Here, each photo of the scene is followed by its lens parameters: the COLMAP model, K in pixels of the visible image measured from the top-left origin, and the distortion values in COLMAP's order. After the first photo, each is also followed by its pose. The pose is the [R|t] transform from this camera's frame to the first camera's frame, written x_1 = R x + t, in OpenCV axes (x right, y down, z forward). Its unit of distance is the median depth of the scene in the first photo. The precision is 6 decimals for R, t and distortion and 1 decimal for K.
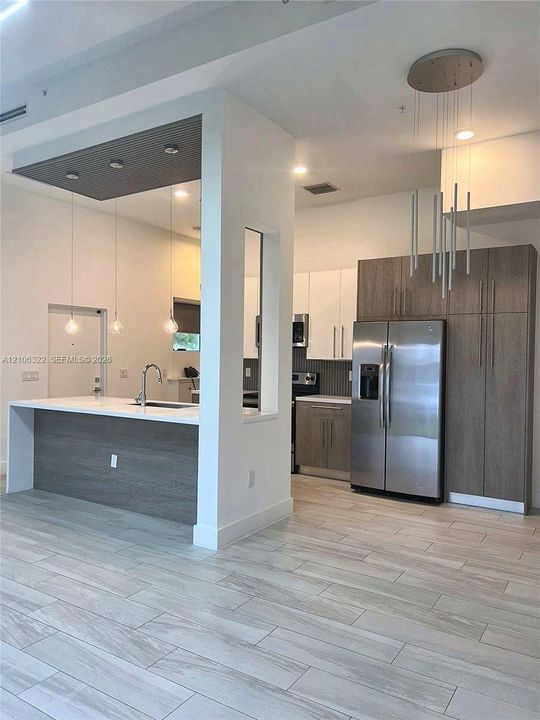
lens RADIAL K [[540.6, 0, 272.0], [0, 540.6, 359.5], [0, 0, 1]] dist [0.042169, -0.000177]
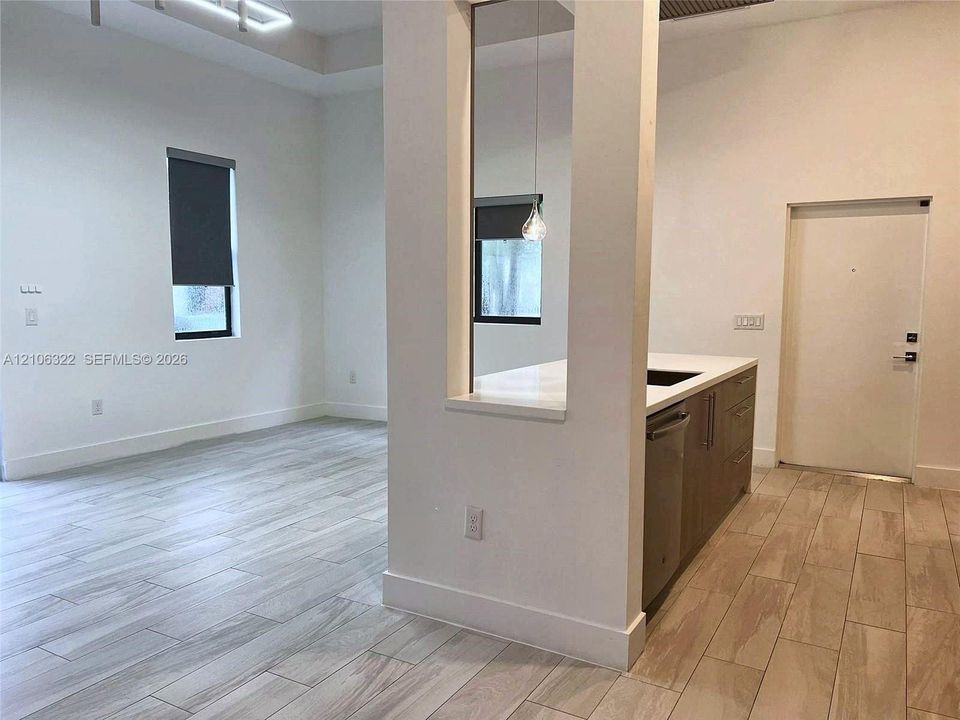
lens RADIAL K [[720.7, 0, 477.9], [0, 720.7, 358.2], [0, 0, 1]] dist [0.042169, -0.000177]
pose [[0.042580, 0.078863, -0.995976, 0.699513], [-0.012619, 0.996843, 0.078392, 0.015577], [0.999013, 0.009231, 0.043441, 1.099042]]
